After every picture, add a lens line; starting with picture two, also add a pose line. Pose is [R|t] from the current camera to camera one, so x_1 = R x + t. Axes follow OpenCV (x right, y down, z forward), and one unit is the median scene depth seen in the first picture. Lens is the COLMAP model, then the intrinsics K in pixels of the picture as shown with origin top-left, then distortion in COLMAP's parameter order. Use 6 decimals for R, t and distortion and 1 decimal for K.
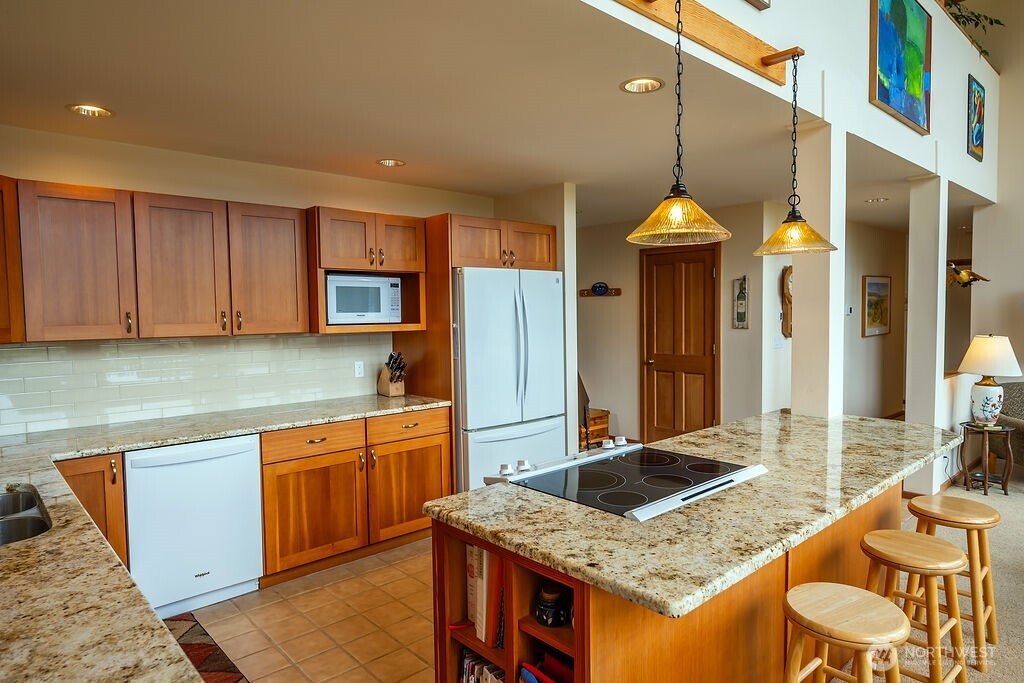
lens RADIAL K [[622.5, 0, 514.7], [0, 622.5, 340.5], [0, 0, 1]] dist [-0.001174, -0.005370]
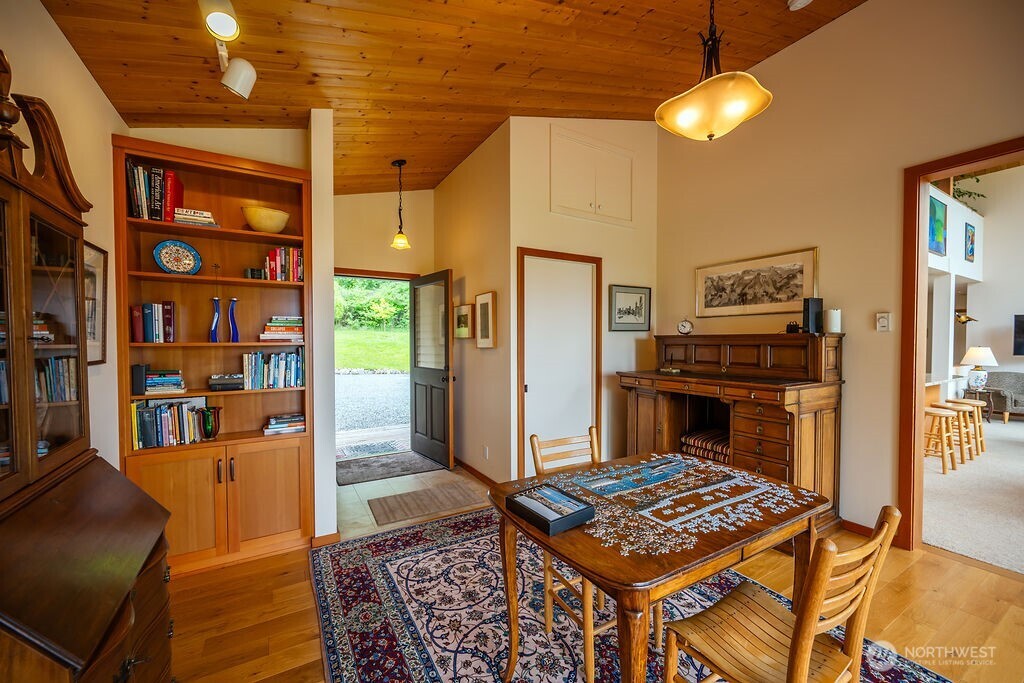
lens RADIAL K [[404.6, 0, 504.4], [0, 404.6, 345.6], [0, 0, 1]] dist [0.001378, -0.000065]
pose [[0.979793, 0.014054, -0.199518, -0.513125], [-0.019778, 0.999447, -0.026725, 0.054222], [0.199032, 0.030131, 0.979530, -0.636098]]
